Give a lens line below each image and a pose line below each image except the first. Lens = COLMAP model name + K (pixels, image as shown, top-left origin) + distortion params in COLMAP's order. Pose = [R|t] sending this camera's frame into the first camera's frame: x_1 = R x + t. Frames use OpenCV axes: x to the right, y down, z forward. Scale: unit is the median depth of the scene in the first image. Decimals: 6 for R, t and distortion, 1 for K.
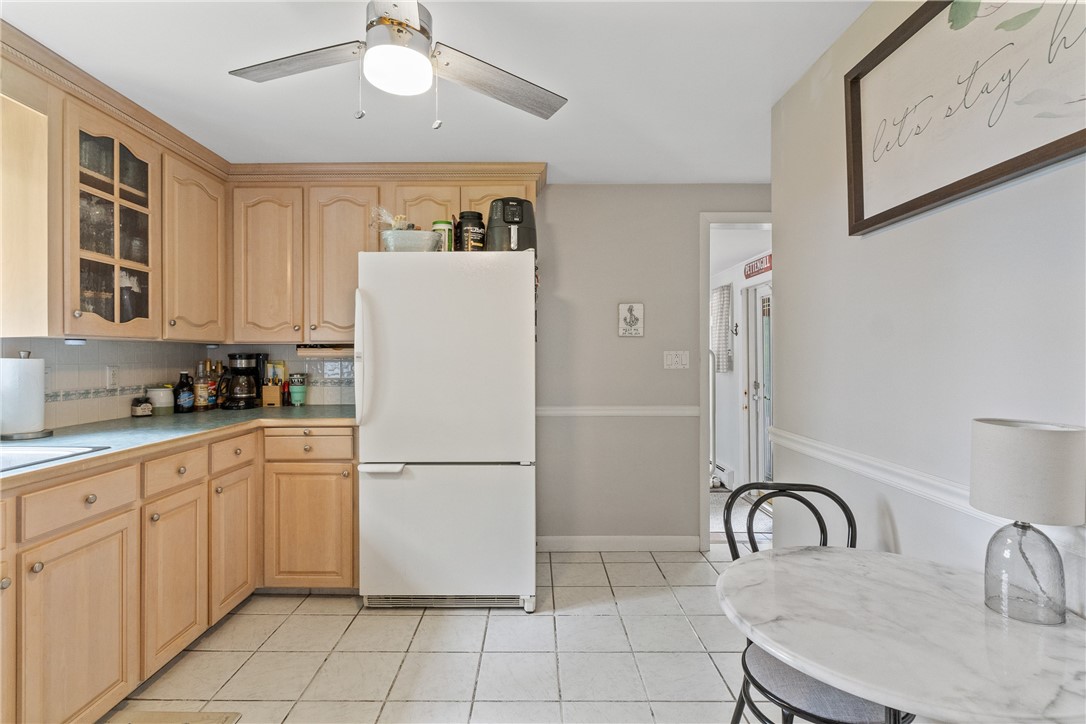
lens RADIAL K [[523.8, 0, 539.1], [0, 523.8, 352.1], [0, 0, 1]] dist [0.004943, -0.001371]
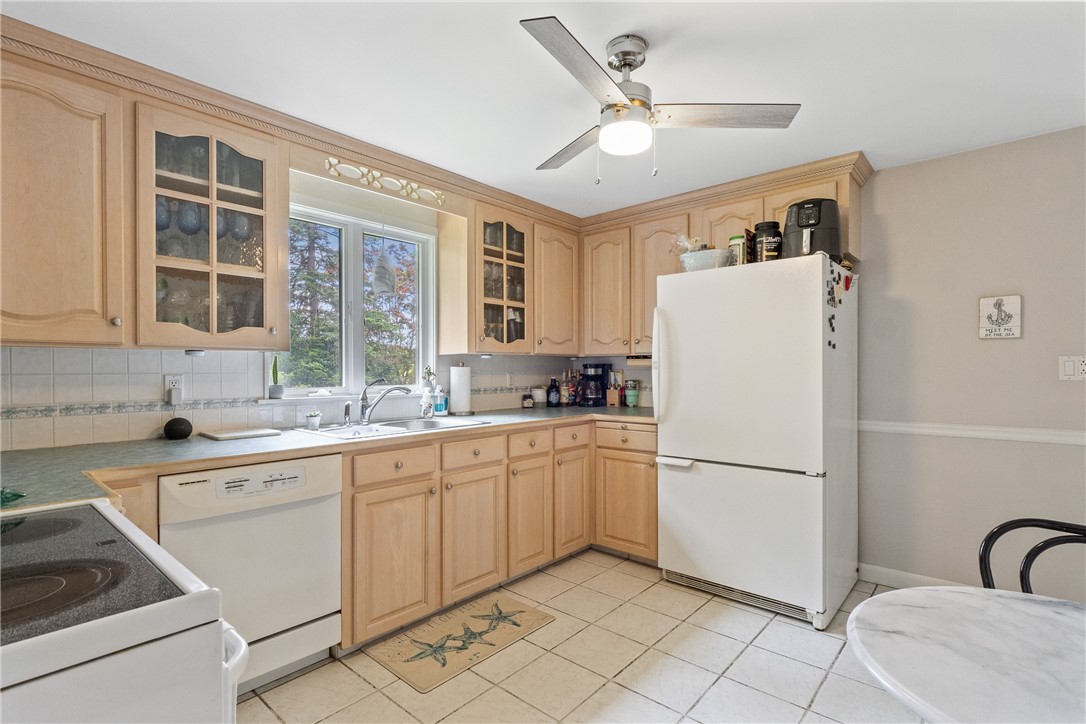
lens RADIAL K [[523.8, 0, 550.4], [0, 523.8, 366.9], [0, 0, 1]] dist [0.004943, -0.001371]
pose [[0.758783, -0.003798, -0.651332, 0.244055], [0.006996, 0.999973, 0.002320, 0.008336], [0.651305, -0.006317, 0.758789, -0.051548]]
